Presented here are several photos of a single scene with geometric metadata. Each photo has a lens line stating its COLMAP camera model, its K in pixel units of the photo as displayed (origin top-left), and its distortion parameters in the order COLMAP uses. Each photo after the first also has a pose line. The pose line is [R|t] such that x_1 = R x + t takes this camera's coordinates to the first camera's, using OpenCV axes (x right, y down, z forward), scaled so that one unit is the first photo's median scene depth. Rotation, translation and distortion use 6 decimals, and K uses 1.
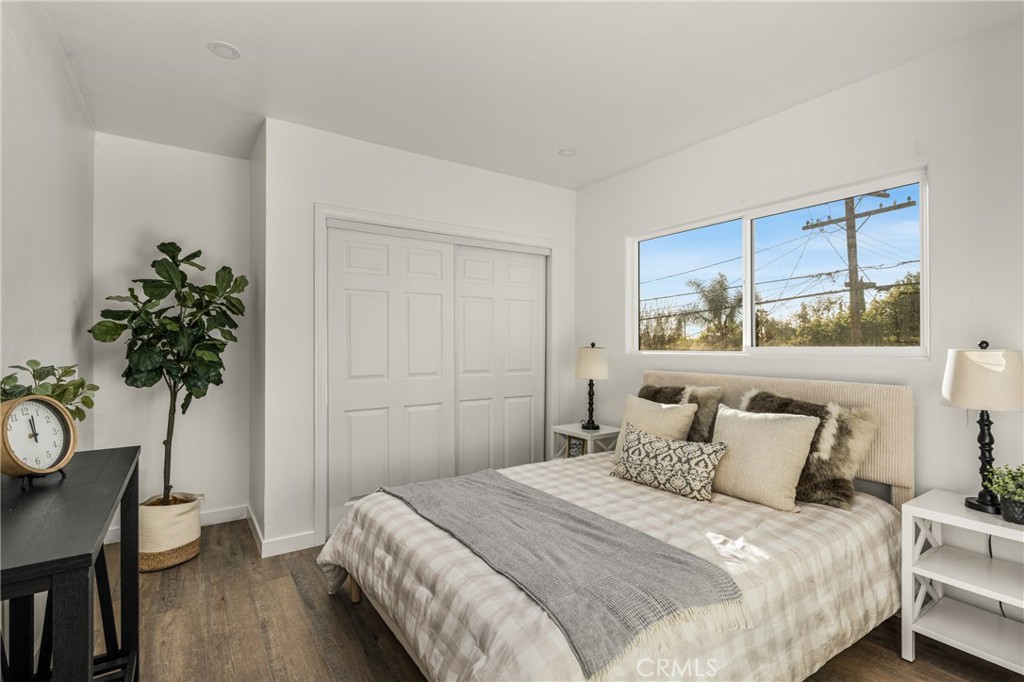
lens RADIAL K [[479.1, 0, 512.0], [0, 479.1, 341.0], [0, 0, 1]] dist [0.010588, -0.000201]
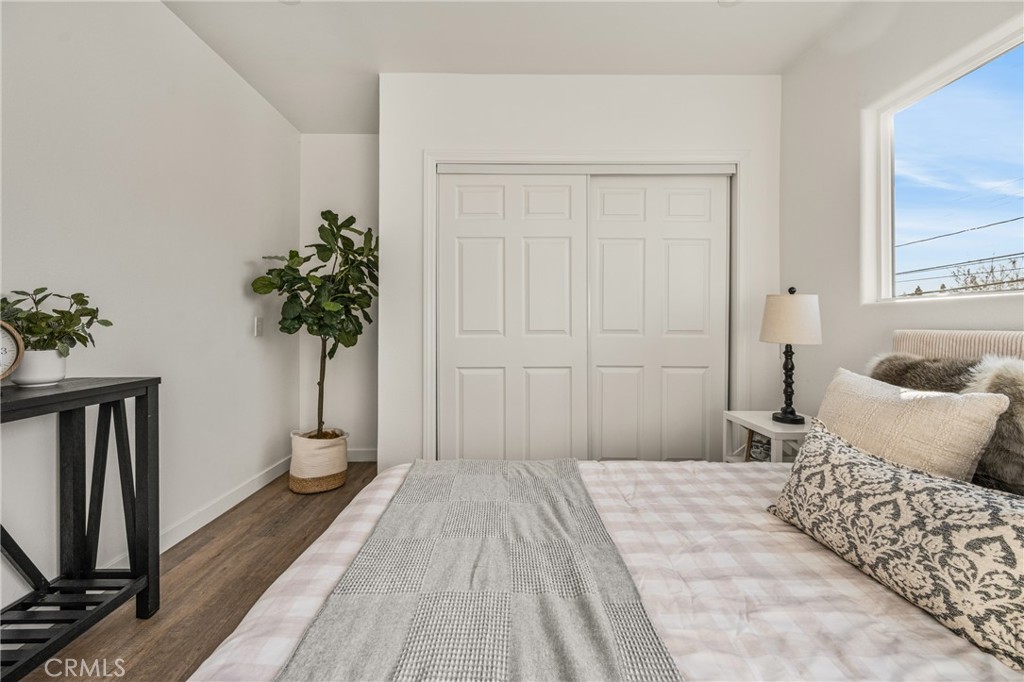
lens RADIAL K [[419.4, 0, 511.0], [0, 419.4, 320.4], [0, 0, 1]] dist [0.002625, 0.000223]
pose [[0.830990, -0.001464, -0.556286, 0.234907], [0.000957, 0.999999, -0.001202, 0.066364], [0.556287, 0.000467, 0.830990, 0.453931]]
